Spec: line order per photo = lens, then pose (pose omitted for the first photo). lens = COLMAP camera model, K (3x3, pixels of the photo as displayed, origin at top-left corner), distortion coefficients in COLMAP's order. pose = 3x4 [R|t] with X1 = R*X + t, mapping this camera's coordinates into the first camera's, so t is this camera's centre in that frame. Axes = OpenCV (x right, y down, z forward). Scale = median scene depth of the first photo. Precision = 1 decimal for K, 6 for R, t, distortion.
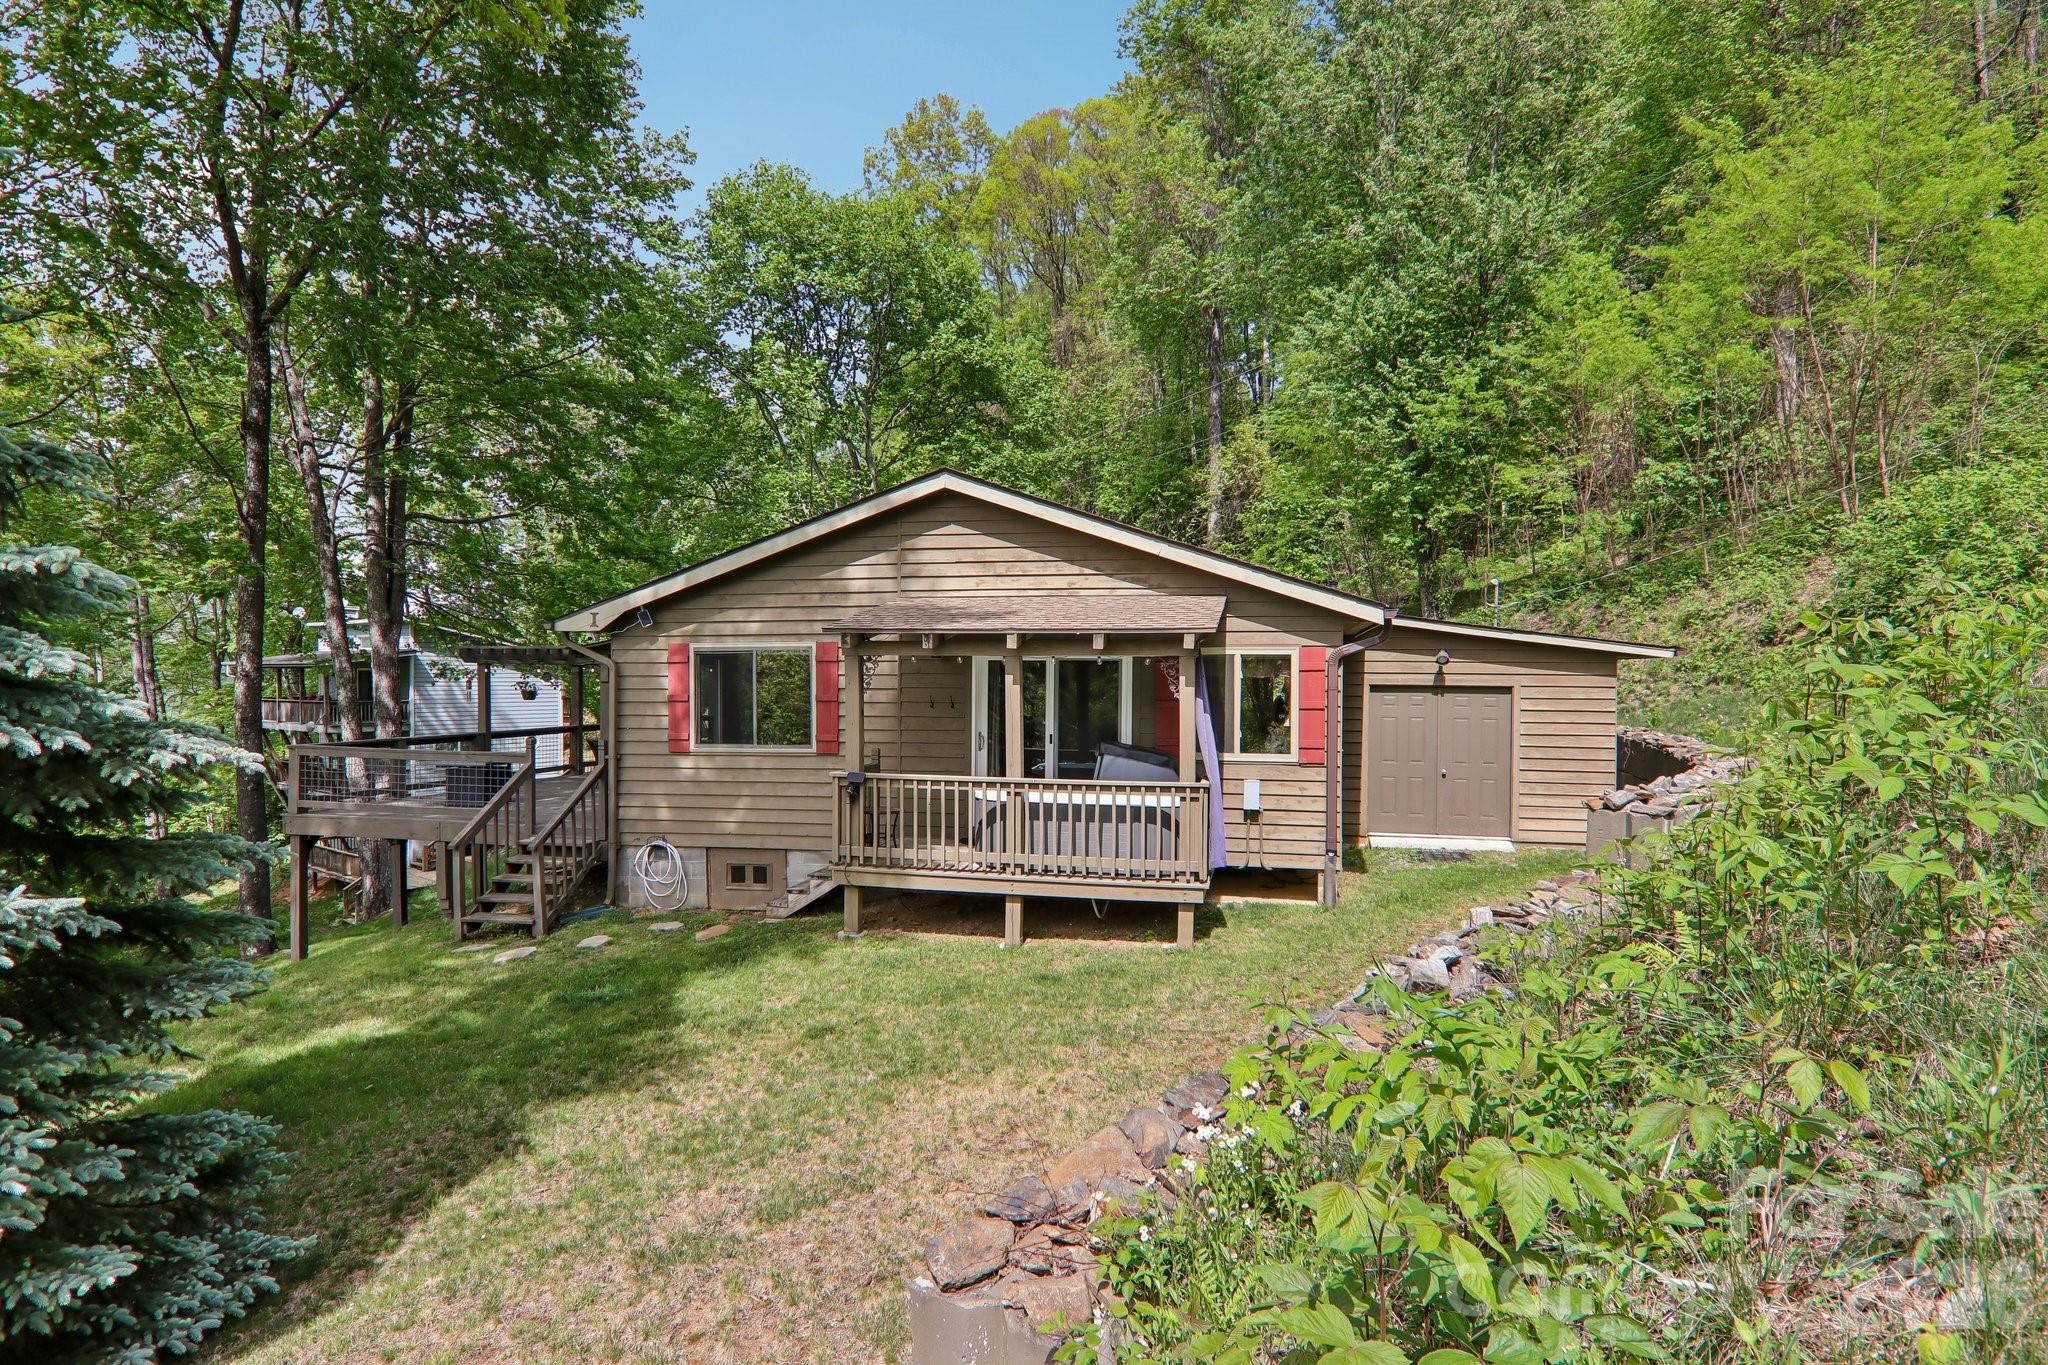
lens RADIAL K [[1097.2, 0, 1026.4], [0, 1097.2, 626.1], [0, 0, 1]] dist [-0.002559, -0.000338]
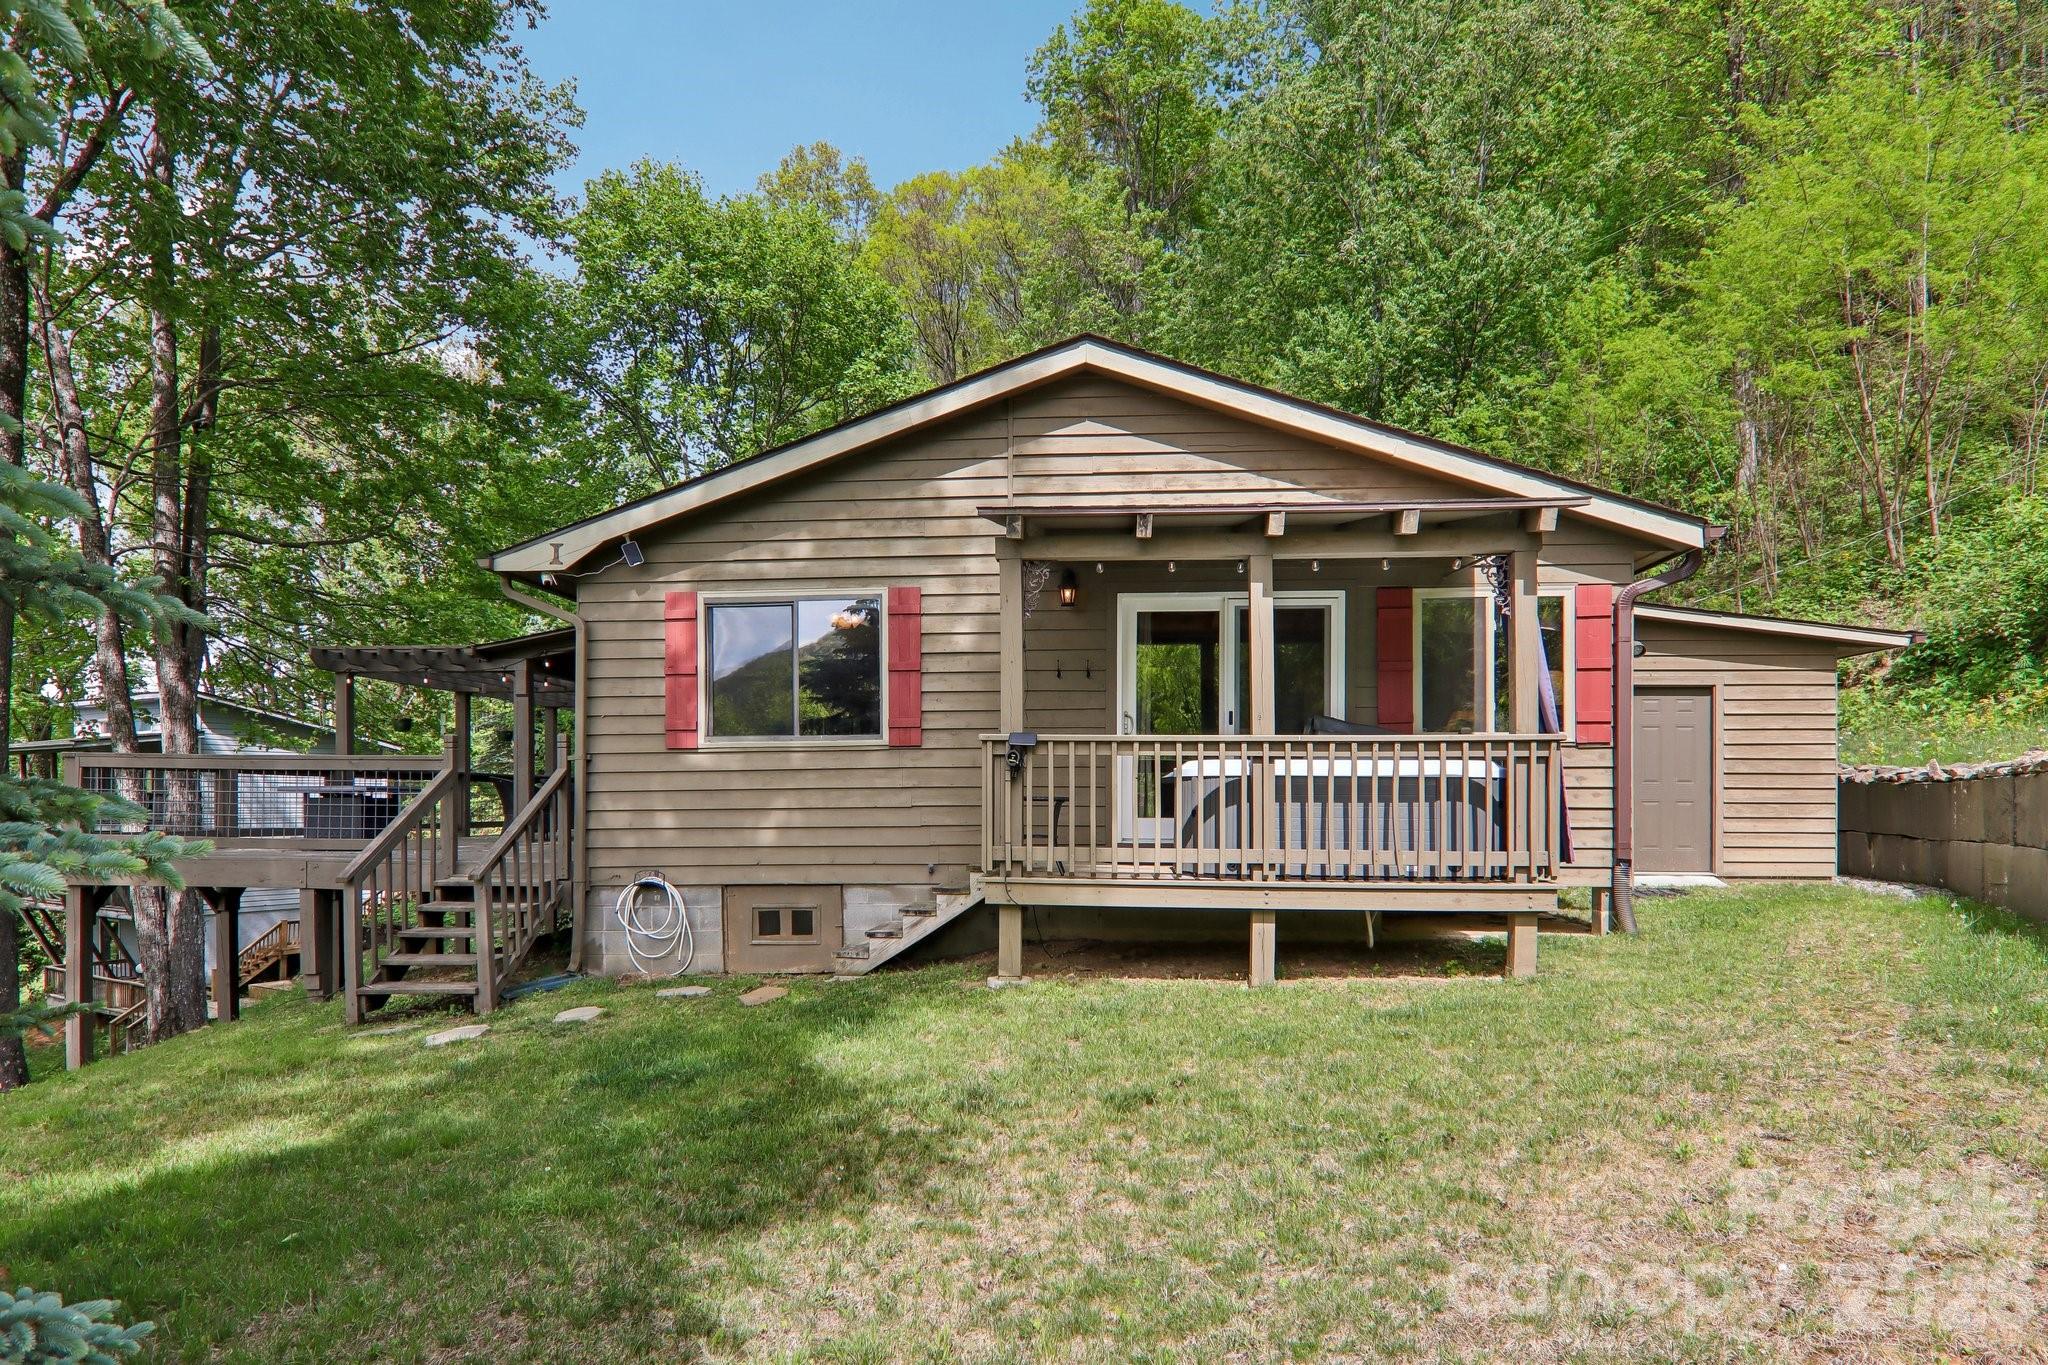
lens RADIAL K [[1158.4, 0, 1030.6], [0, 1158.4, 728.1], [0, 0, 1]] dist [-0.007680, -0.004083]
pose [[0.992145, 0.001357, 0.125082, -0.188624], [0.000193, 0.999923, -0.012383, 0.110693], [-0.125090, 0.012310, 0.992069, 0.245846]]
